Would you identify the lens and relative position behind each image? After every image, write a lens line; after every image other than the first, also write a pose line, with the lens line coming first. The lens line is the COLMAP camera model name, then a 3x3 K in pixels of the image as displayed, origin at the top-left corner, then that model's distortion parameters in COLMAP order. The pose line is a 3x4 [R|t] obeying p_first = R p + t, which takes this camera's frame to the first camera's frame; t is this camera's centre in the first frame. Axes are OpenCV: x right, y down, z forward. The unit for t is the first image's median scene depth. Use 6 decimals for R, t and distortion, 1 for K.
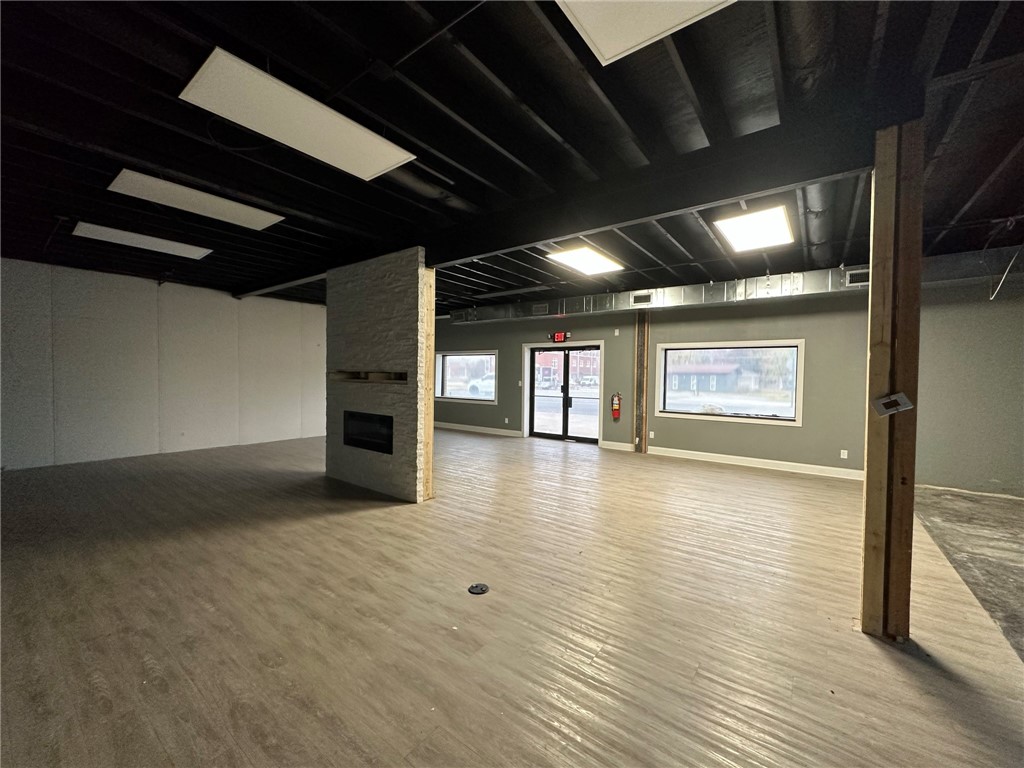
lens RADIAL K [[406.9, 0, 512.0], [0, 406.9, 384.0], [0, 0, 1]] dist [-0.003062, -0.000157]
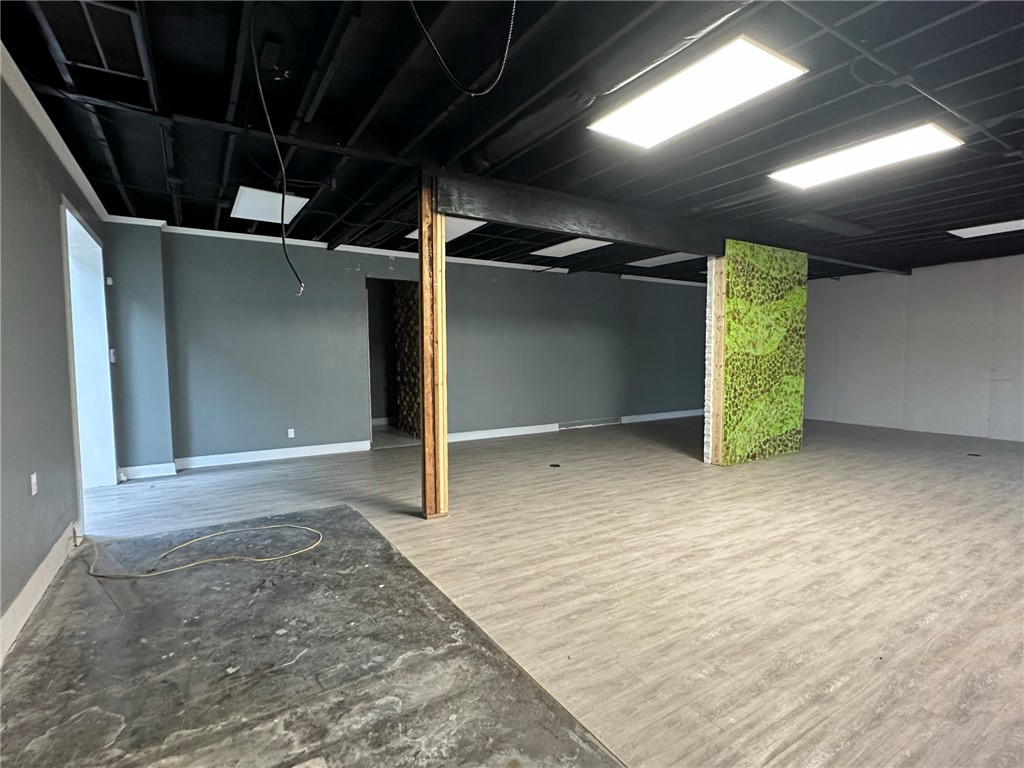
lens RADIAL K [[504.0, 0, 512.0], [0, 504.0, 384.0], [0, 0, 1]] dist [-0.000165, -0.000050]
pose [[-0.357297, 0.044783, -0.932917, 1.773028], [-0.017153, 0.998367, 0.054494, -0.005942], [0.933833, 0.035473, -0.355945, 1.328337]]
